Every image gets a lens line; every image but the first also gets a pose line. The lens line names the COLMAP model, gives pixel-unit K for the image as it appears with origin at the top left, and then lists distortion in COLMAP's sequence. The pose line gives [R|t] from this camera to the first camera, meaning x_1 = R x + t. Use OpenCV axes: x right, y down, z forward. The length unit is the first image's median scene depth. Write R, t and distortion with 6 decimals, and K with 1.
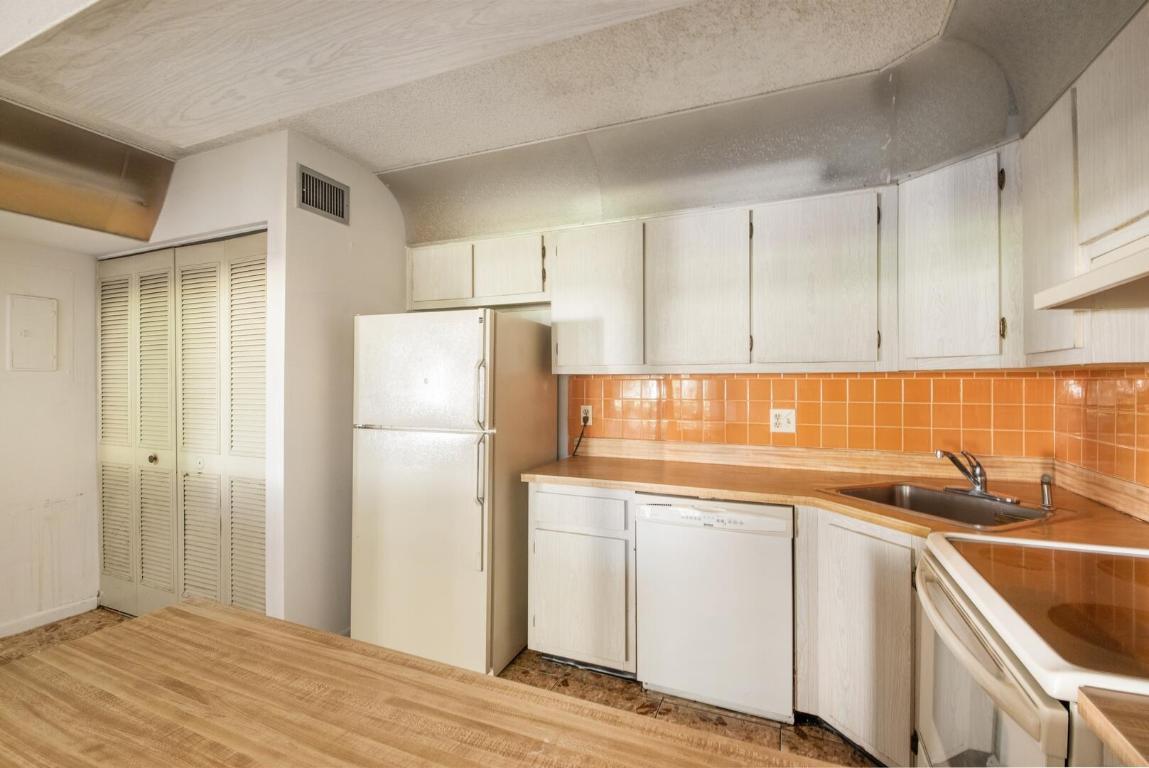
lens RADIAL K [[529.2, 0, 562.2], [0, 529.2, 385.6], [0, 0, 1]] dist [-0.001410, -0.006420]
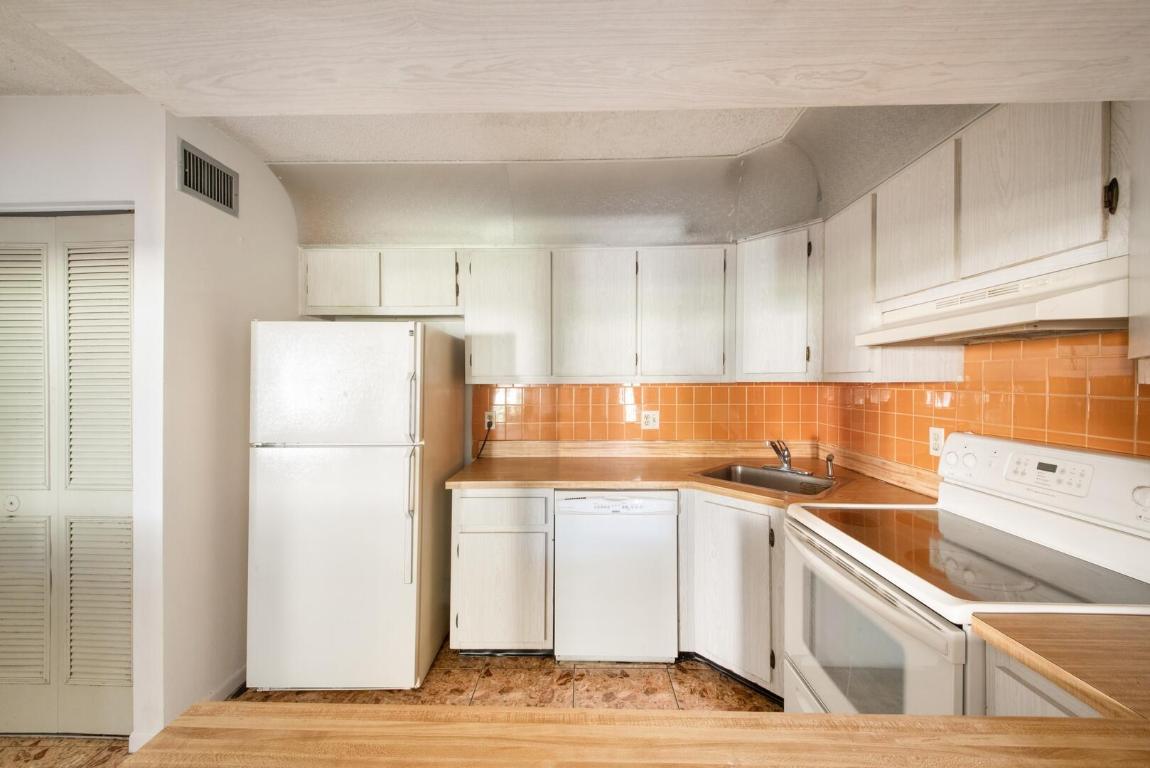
lens RADIAL K [[459.1, 0, 582.1], [0, 459.1, 384.9], [0, 0, 1]] dist [0.011645, -0.004212]
pose [[0.924023, -0.003350, 0.382322, -0.181825], [0.001113, 0.999981, 0.006072, -0.029083], [-0.382335, -0.005185, 0.924009, 0.067296]]
